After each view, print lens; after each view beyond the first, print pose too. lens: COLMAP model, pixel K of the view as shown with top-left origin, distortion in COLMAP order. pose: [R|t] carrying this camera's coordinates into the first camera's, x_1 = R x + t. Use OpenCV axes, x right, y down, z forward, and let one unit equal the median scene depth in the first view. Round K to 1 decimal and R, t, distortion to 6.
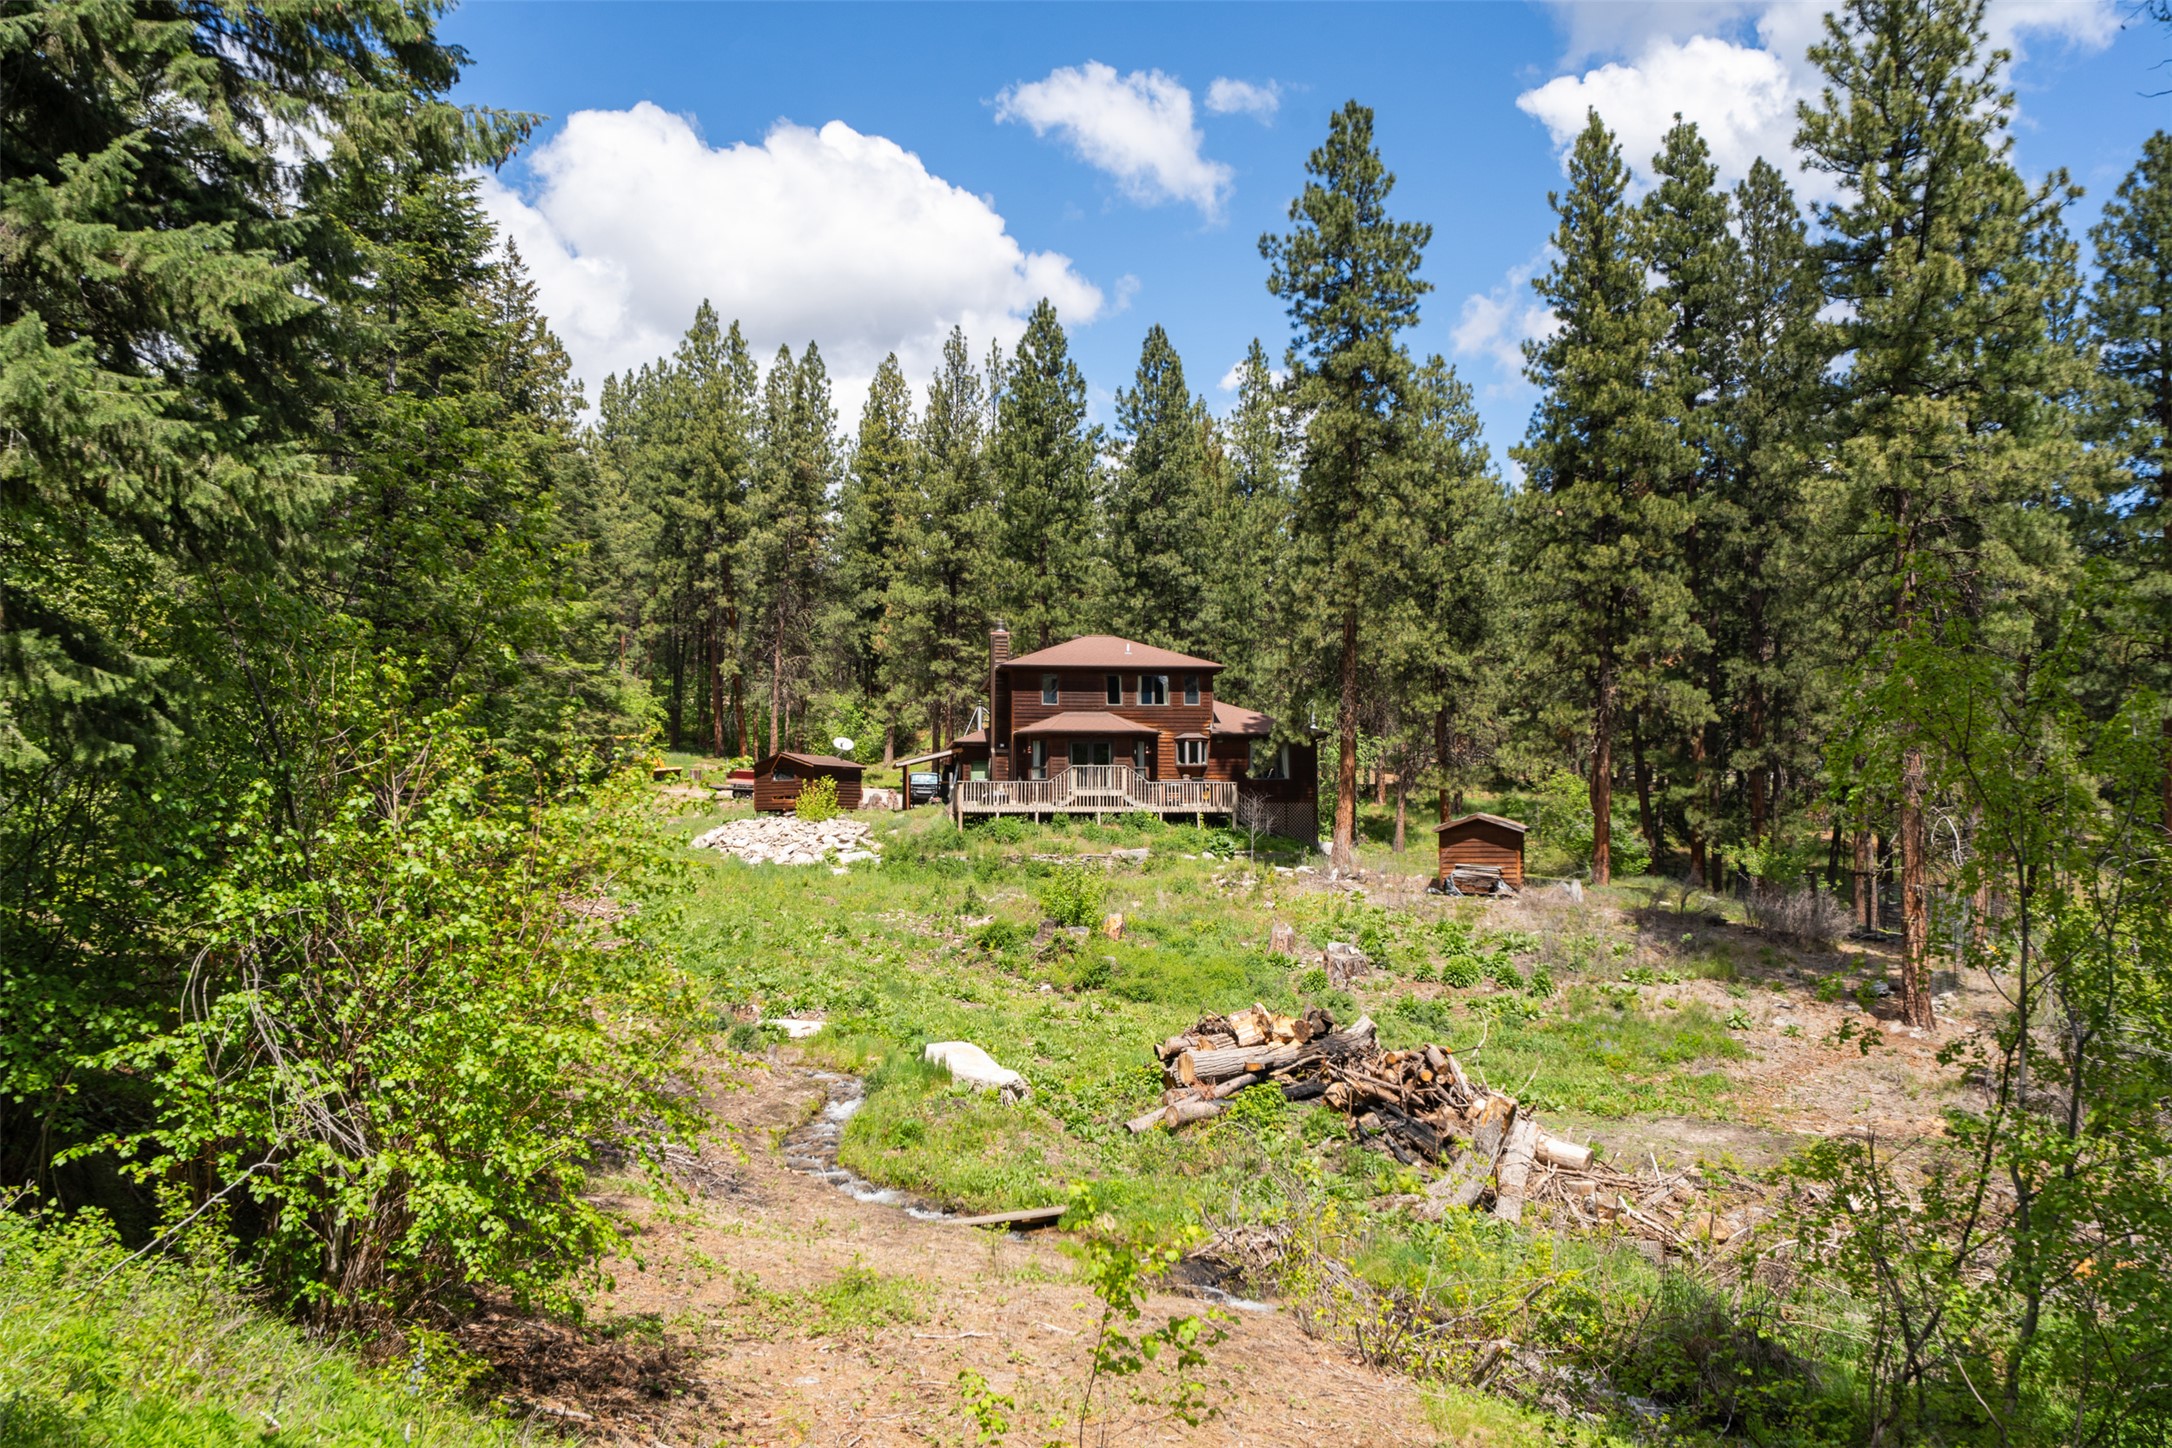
lens RADIAL K [[1714.8, 0, 1086.0], [0, 1714.8, 724.0], [0, 0, 1]] dist [-0.001749, -0.000491]
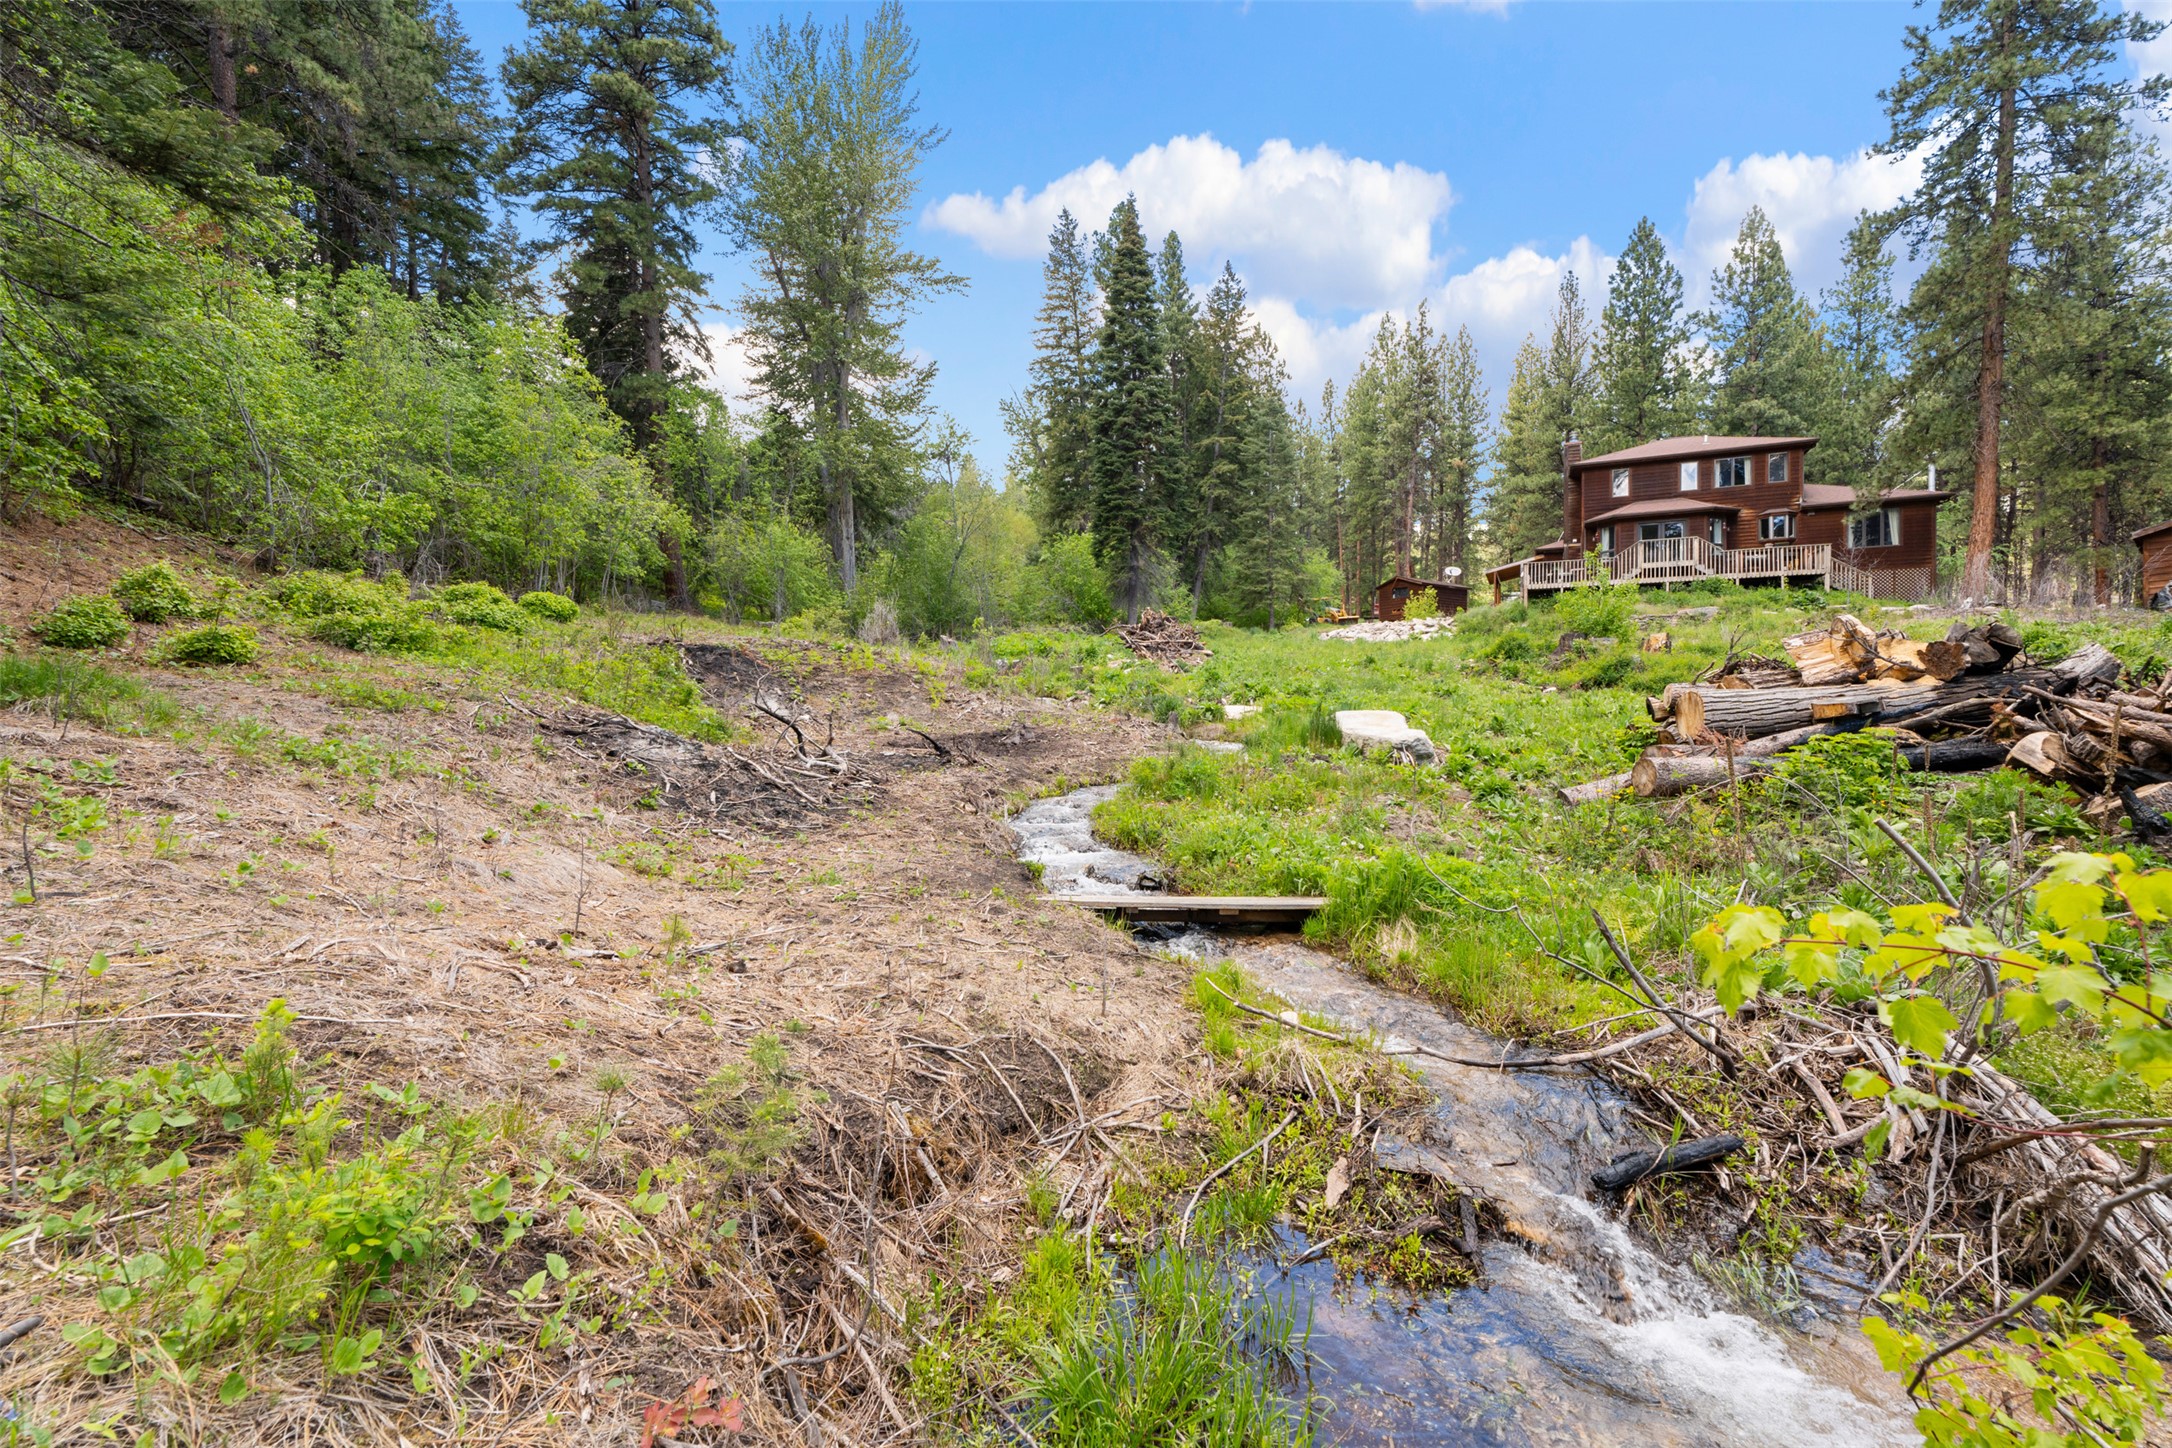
lens RADIAL K [[960.6, 0, 1086.0], [0, 960.6, 724.0], [0, 0, 1]] dist [0.000966, -0.000036]
pose [[0.837550, 0.005772, -0.546330, 0.031851], [0.038532, 0.996830, 0.069603, 0.084242], [0.545001, -0.079347, 0.834673, 0.295138]]
